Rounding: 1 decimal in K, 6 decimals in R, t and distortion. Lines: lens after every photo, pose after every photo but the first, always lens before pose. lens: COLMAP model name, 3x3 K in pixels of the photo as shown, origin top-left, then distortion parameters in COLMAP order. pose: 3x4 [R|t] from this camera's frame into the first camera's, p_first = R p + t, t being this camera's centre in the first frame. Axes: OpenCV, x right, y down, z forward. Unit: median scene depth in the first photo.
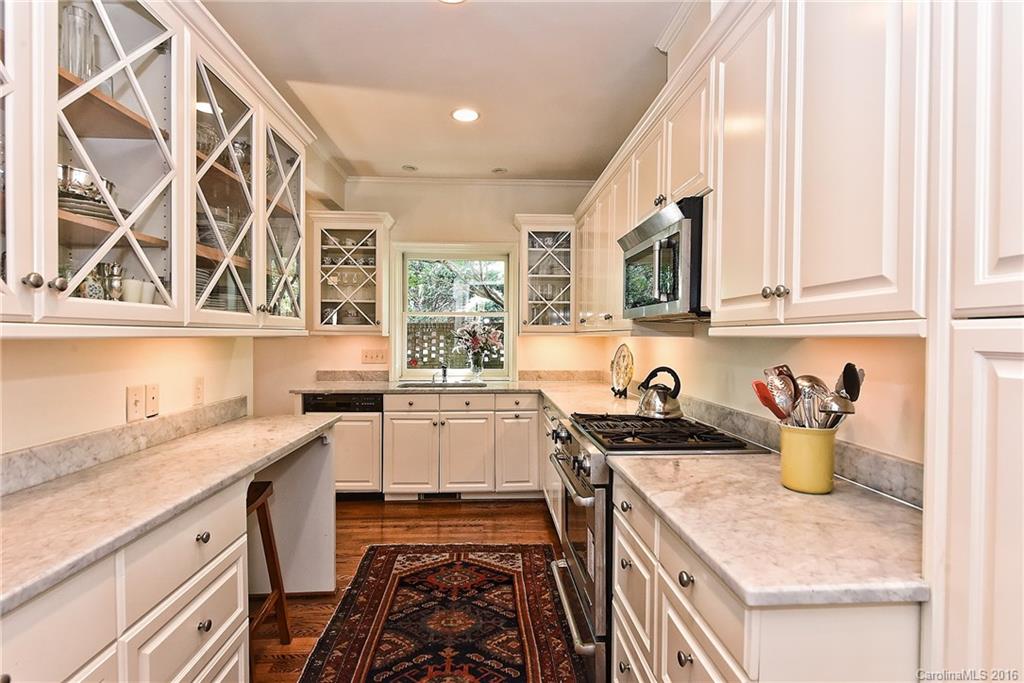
lens RADIAL K [[521.5, 0, 512.9], [0, 521.5, 339.2], [0, 0, 1]] dist [-0.001362, -0.000051]
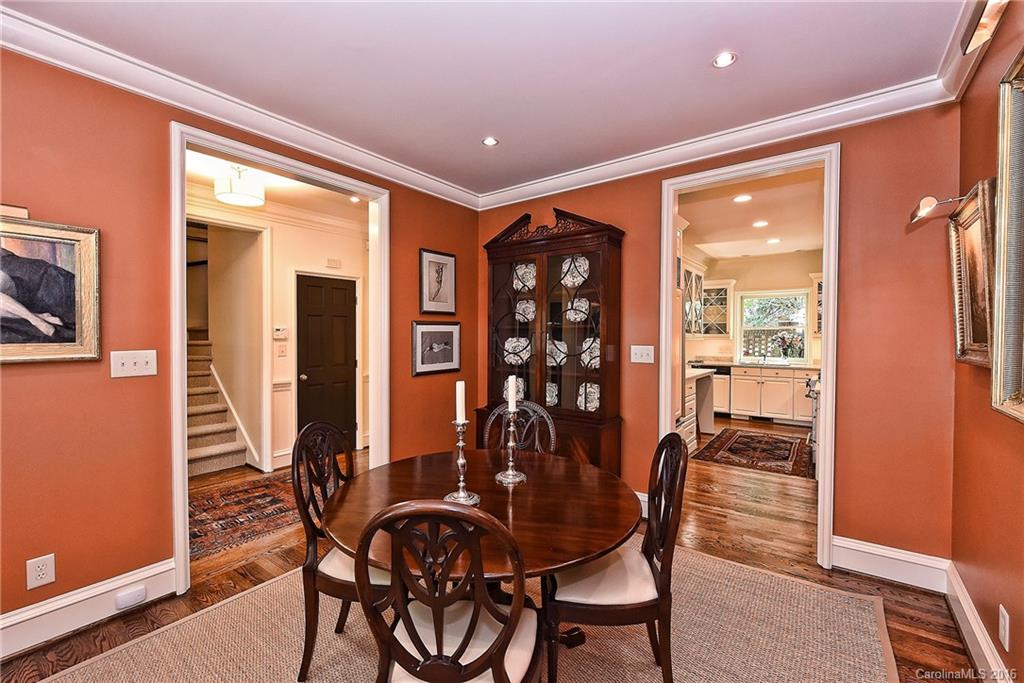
lens RADIAL K [[425.7, 0, 514.1], [0, 425.7, 336.8], [0, 0, 1]] dist [0.003249, 0.000078]
pose [[0.769430, 0.002868, -0.638725, 0.162843], [-0.006291, 0.999975, -0.003088, -0.005451], [0.638701, 0.006394, 0.769429, -0.811942]]
